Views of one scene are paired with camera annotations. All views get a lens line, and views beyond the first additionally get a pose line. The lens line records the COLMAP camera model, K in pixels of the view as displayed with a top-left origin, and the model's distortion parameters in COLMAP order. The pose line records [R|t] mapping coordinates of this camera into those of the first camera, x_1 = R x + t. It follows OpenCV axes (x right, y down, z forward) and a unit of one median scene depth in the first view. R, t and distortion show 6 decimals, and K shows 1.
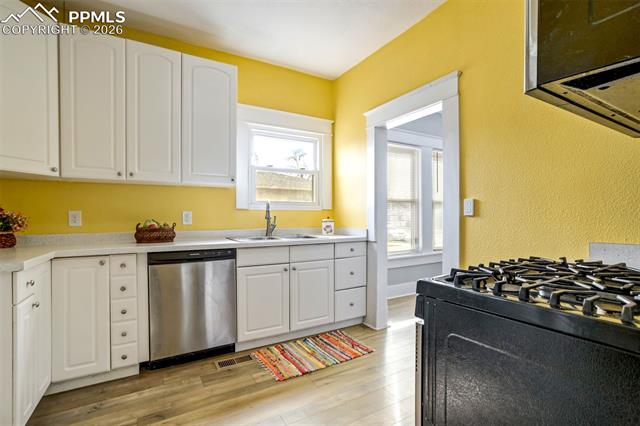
lens RADIAL K [[305.0, 0, 324.9], [0, 305.0, 216.8], [0, 0, 1]] dist [-0.016510, 0.002726]
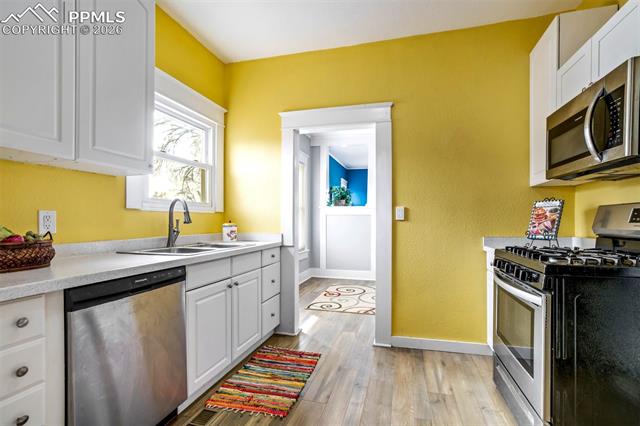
lens RADIAL K [[305.0, 0, 324.2], [0, 305.0, 219.1], [0, 0, 1]] dist [-0.016510, 0.002726]
pose [[0.718310, 0.005585, 0.695700, -0.502890], [-0.002551, 0.999982, -0.005395, -0.000451], [-0.695718, 0.002101, 0.718312, 0.247899]]
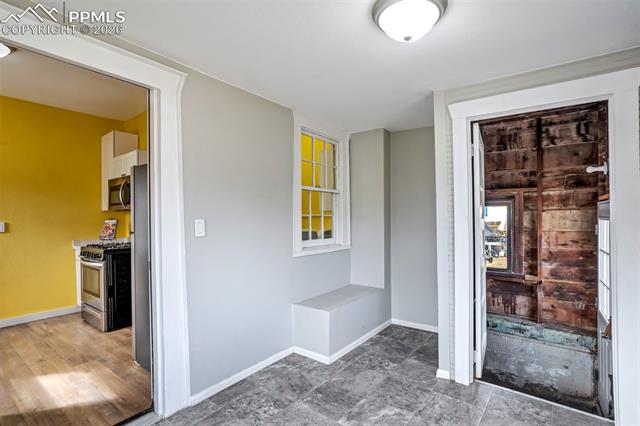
lens RADIAL K [[305.0, 0, 332.3], [0, 305.0, 222.5], [0, 0, 1]] dist [-0.016510, 0.002726]
pose [[-0.391308, -0.005372, 0.920244, -1.396478], [0.010205, 0.999896, 0.010176, -0.044231], [-0.920203, 0.013373, -0.391213, -0.026496]]
